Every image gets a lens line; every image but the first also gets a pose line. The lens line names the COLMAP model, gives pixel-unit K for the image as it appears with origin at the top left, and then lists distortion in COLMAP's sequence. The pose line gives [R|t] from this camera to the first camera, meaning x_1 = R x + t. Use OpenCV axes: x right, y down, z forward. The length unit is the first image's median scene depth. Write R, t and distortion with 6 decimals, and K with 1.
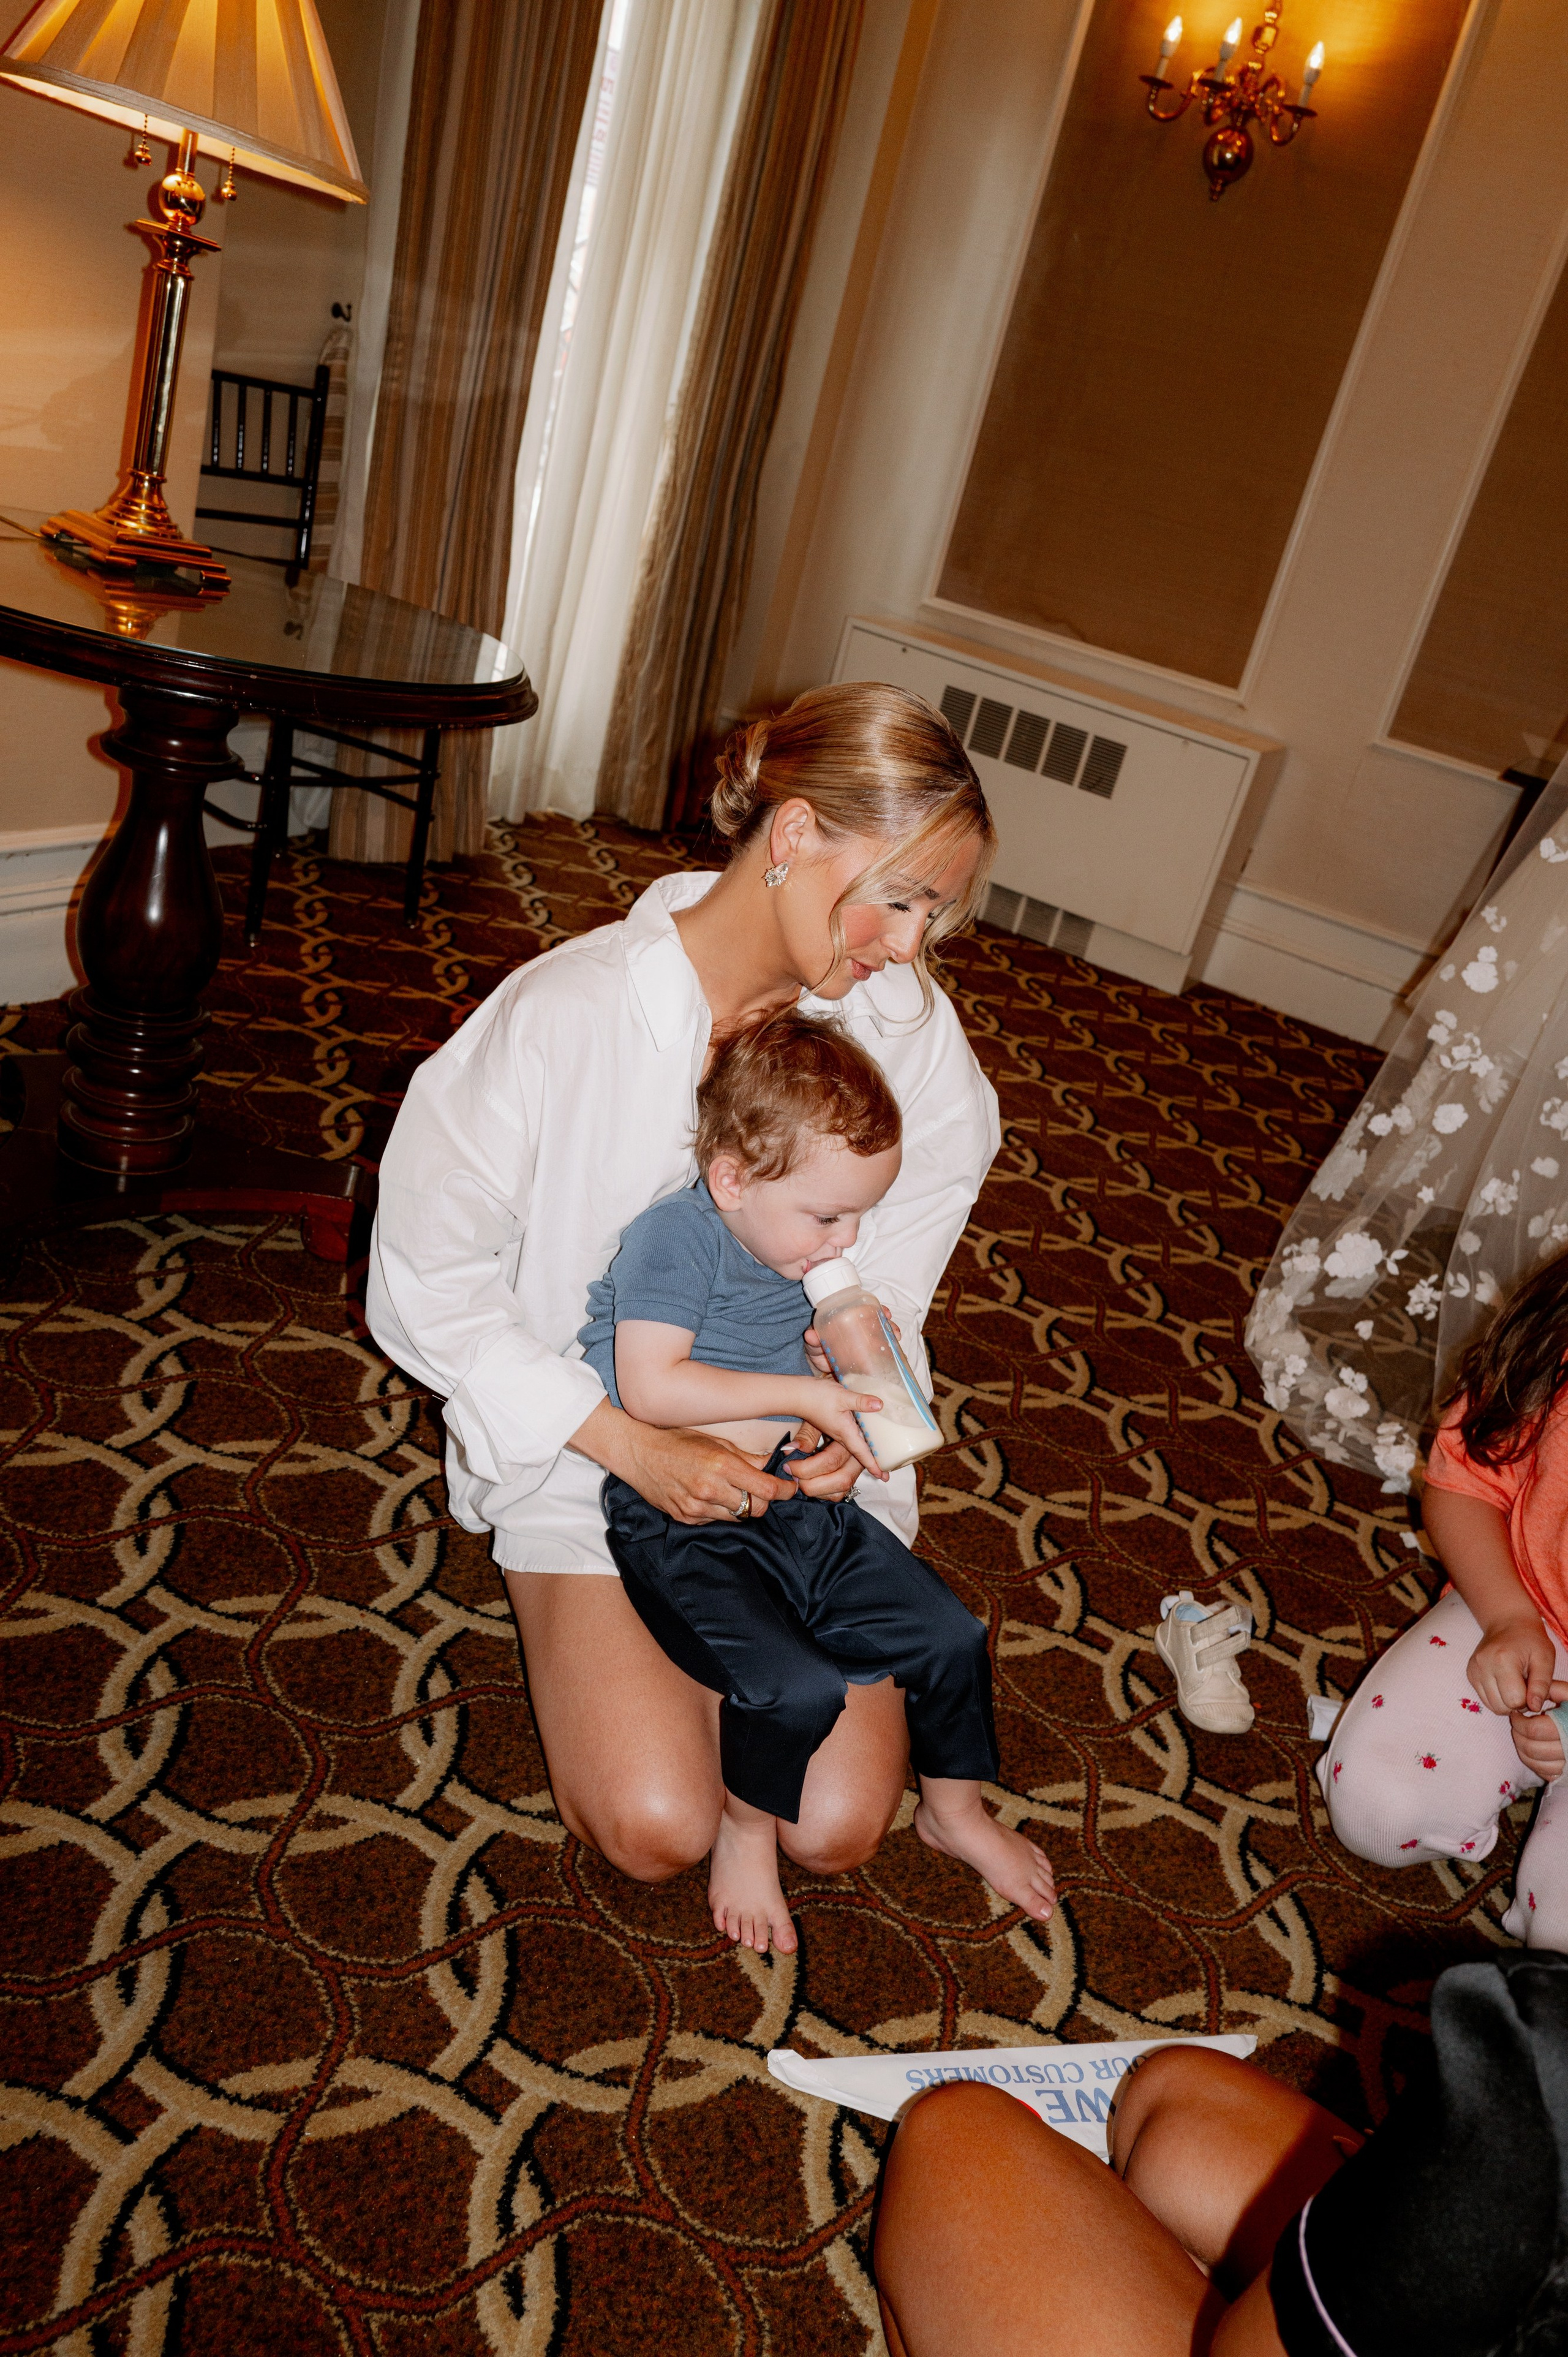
lens RADIAL K [[1778.0, 0, 785.9], [0, 1778.0, 1169.2], [0, 0, 1]] dist [-0.069733, 0.100353]
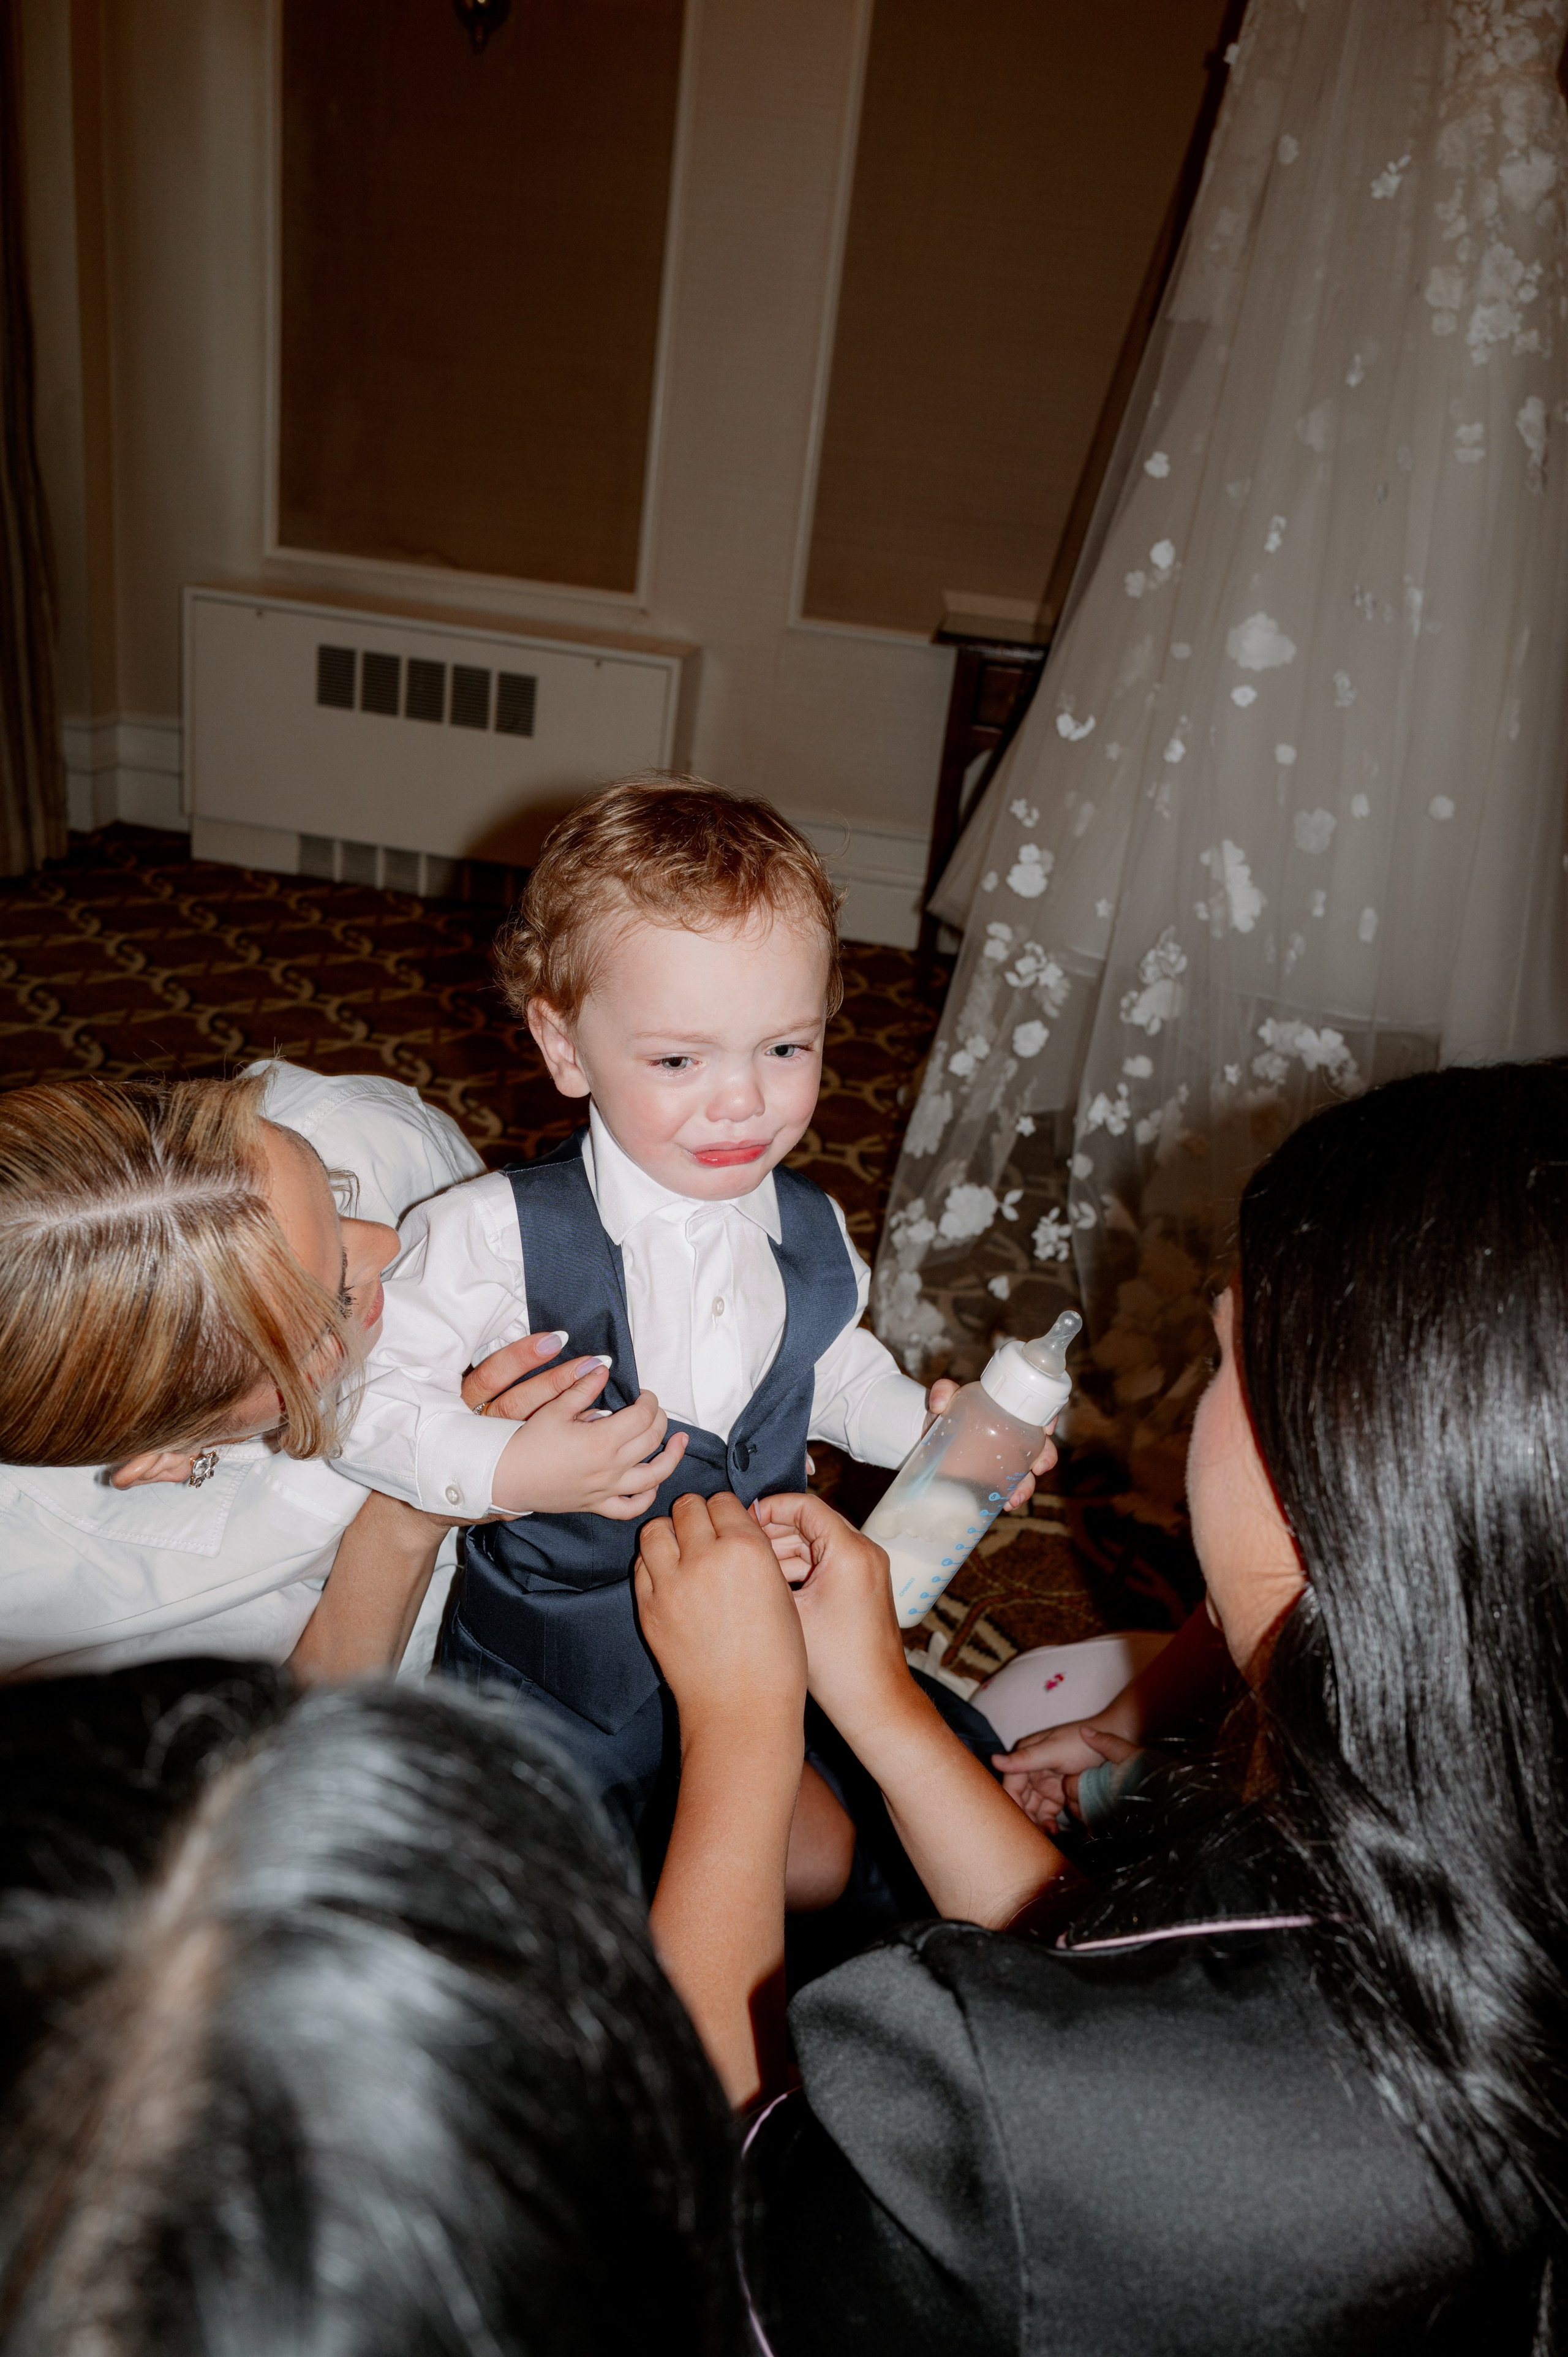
lens RADIAL K [[1778.0, 0, 785.9], [0, 1778.0, 1169.2], [0, 0, 1]] dist [-0.069733, 0.100353]
pose [[0.925062, -0.254924, 0.281556, -0.013678], [0.241000, 0.966914, 0.083640, -0.068422], [-0.293562, -0.009517, 0.955893, 0.158762]]
